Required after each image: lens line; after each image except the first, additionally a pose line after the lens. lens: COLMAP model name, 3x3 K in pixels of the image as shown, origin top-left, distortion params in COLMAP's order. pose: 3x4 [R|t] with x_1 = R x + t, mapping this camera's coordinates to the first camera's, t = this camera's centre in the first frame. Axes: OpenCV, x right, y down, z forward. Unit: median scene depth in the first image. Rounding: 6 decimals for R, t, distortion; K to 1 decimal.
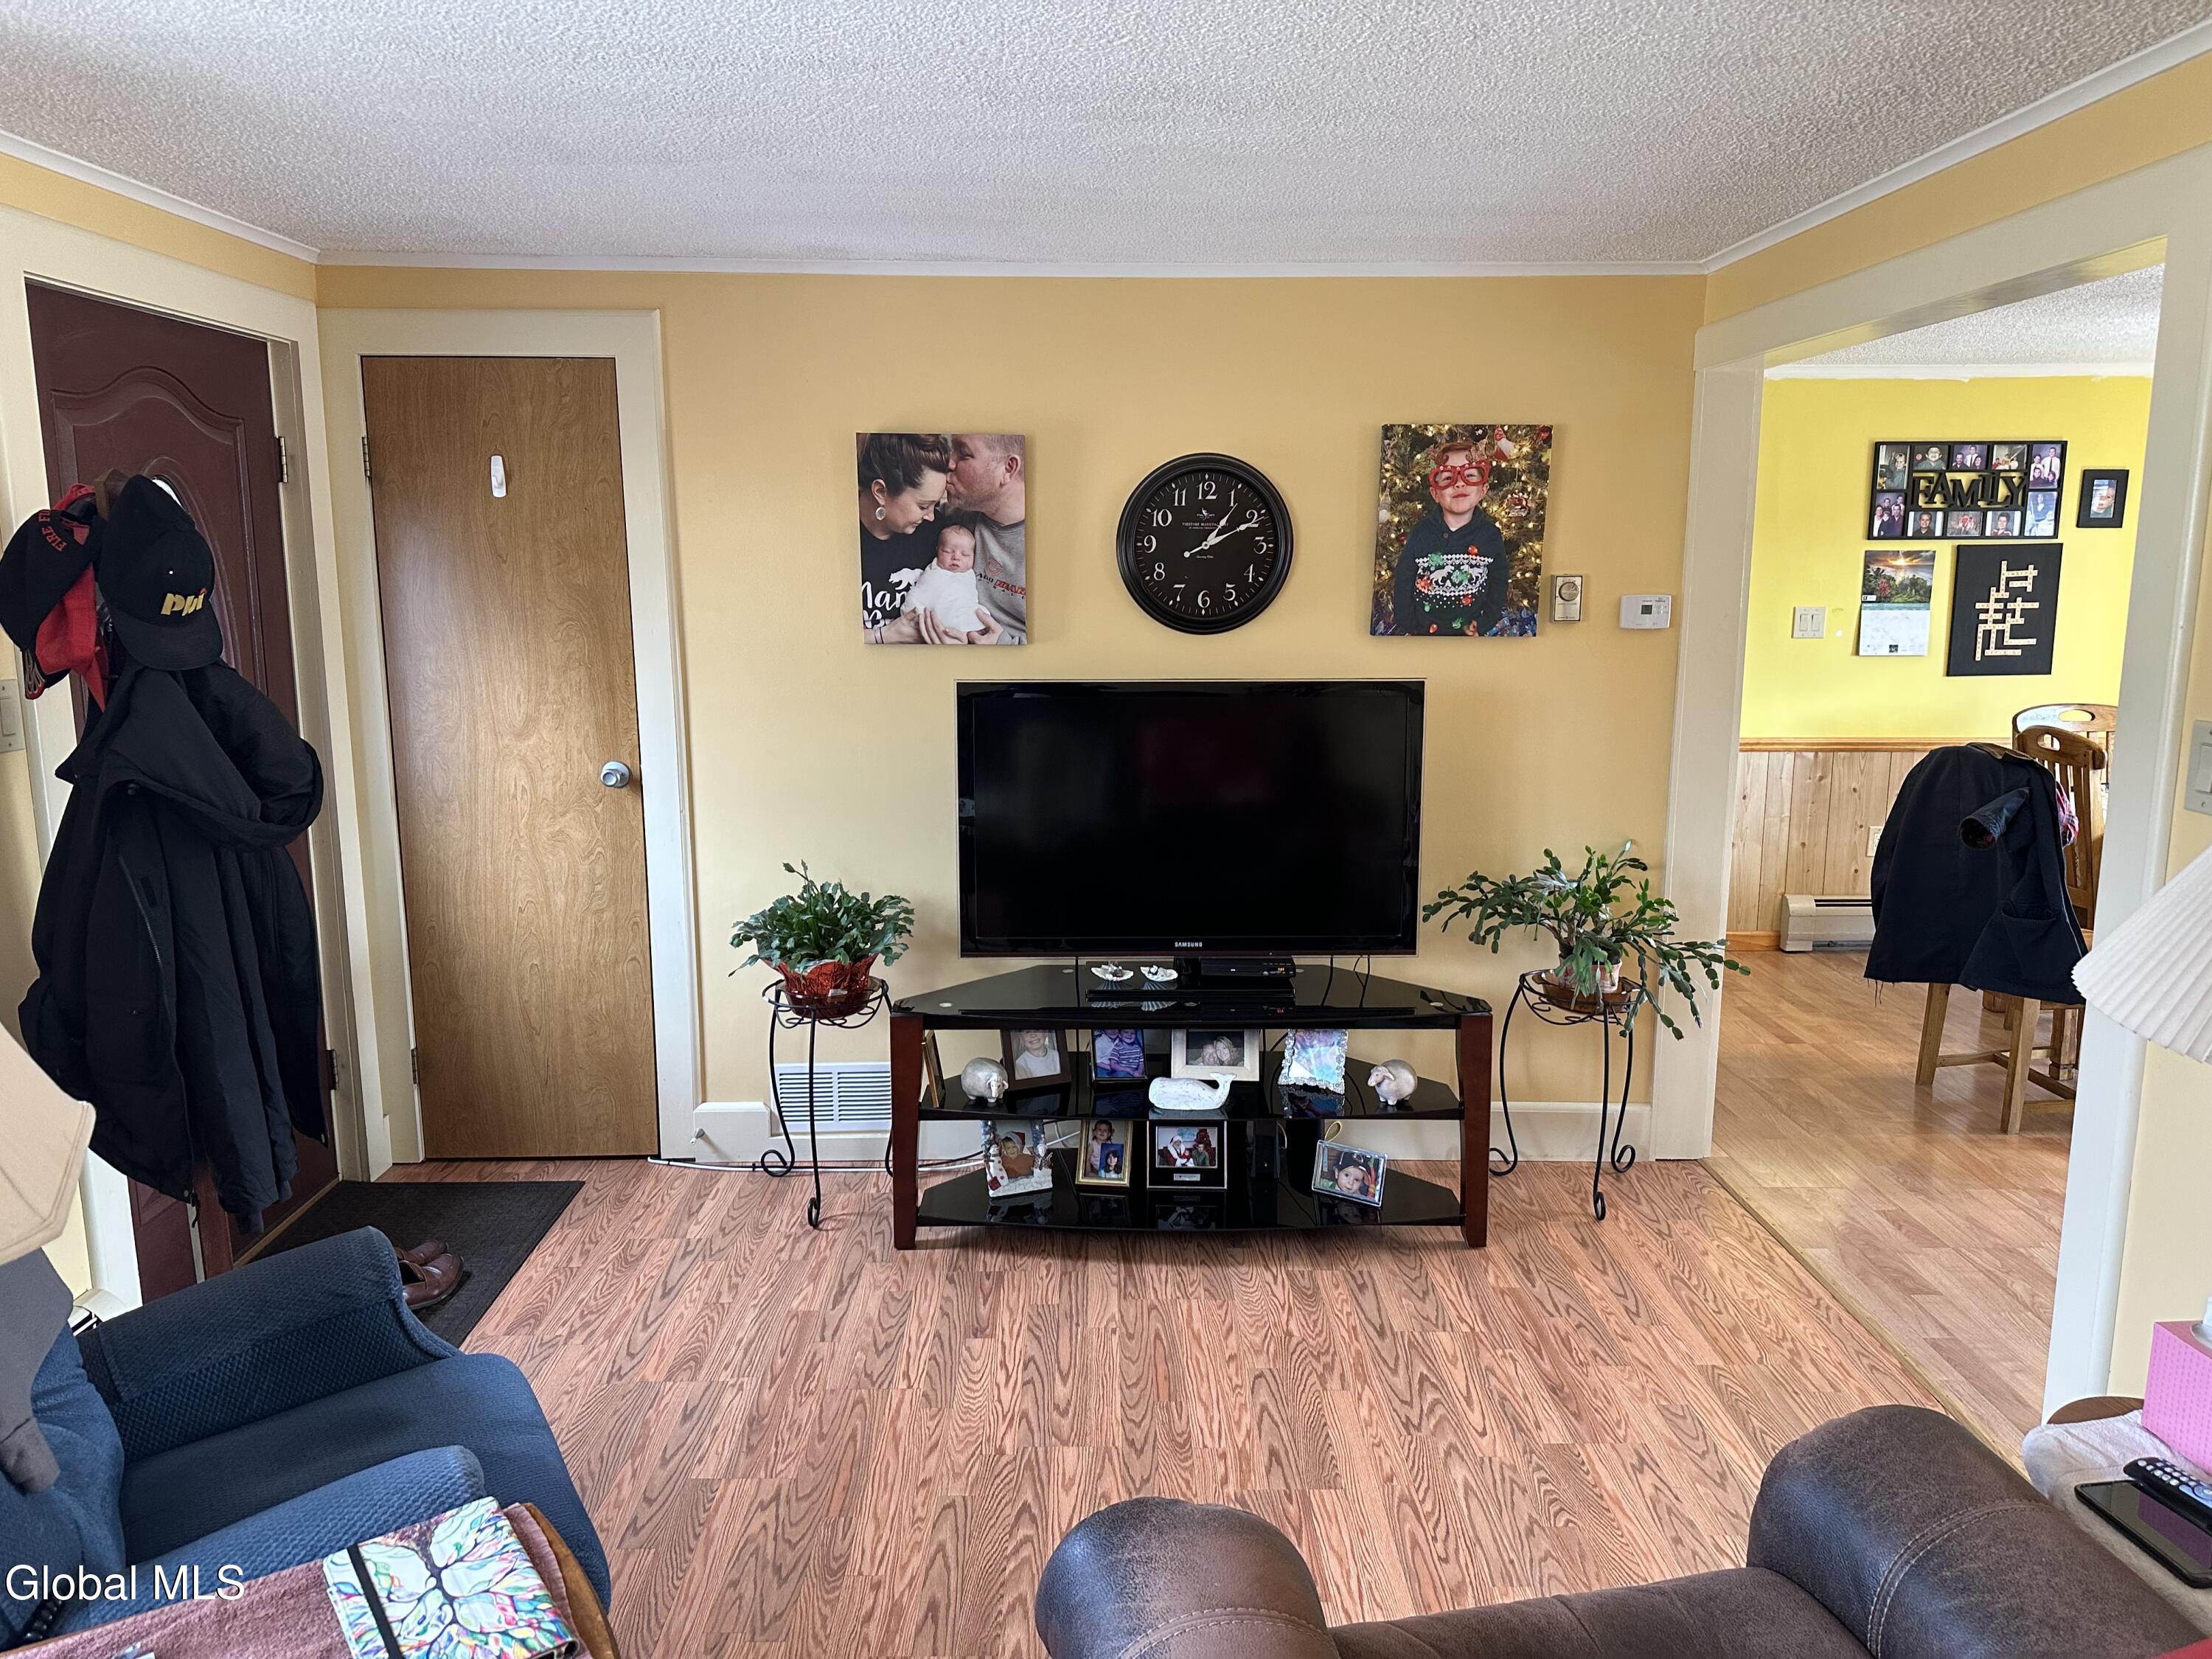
lens RADIAL K [[1578.7, 0, 1117.4], [0, 1578.7, 832.4], [0, 0, 1]] dist [0.009137, -0.006278]
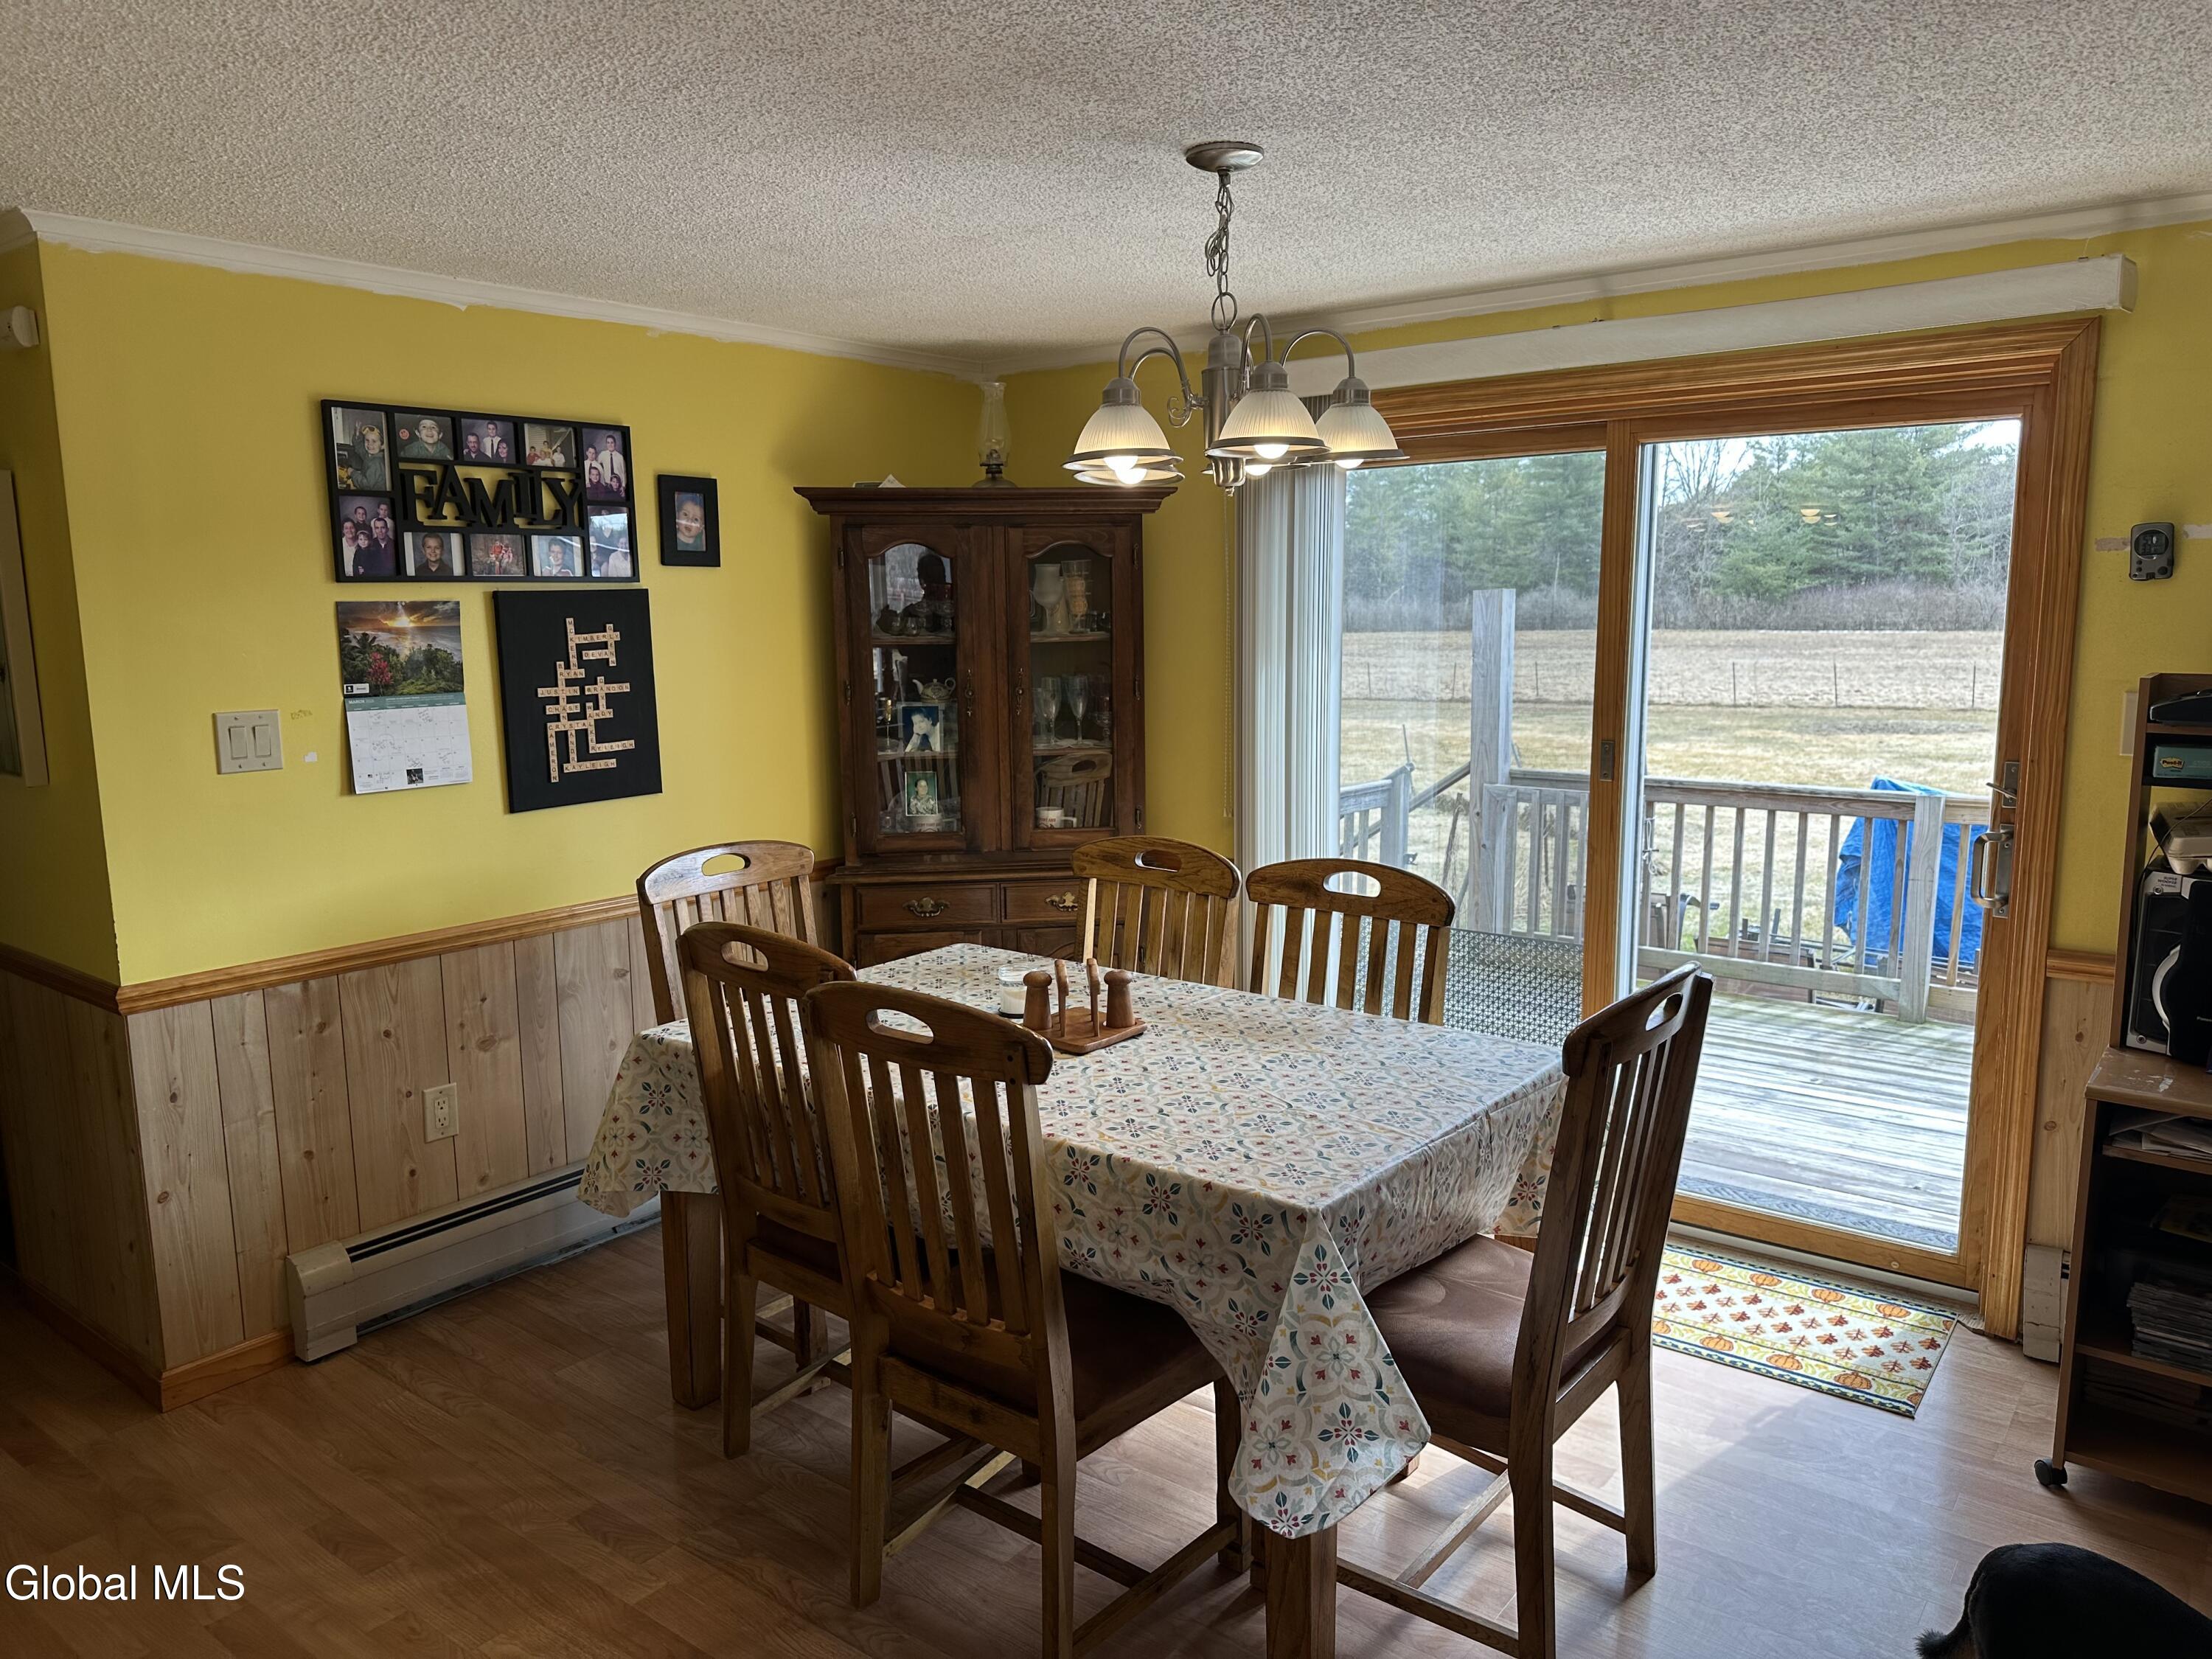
lens RADIAL K [[1578.7, 0, 1118.0], [0, 1578.7, 830.6], [0, 0, 1]] dist [0.009137, -0.006278]
pose [[0.626989, -0.119976, 0.769734, 0.216318], [0.148344, 0.988378, 0.033222, -0.079606], [-0.764774, 0.093356, 0.637499, 0.460441]]
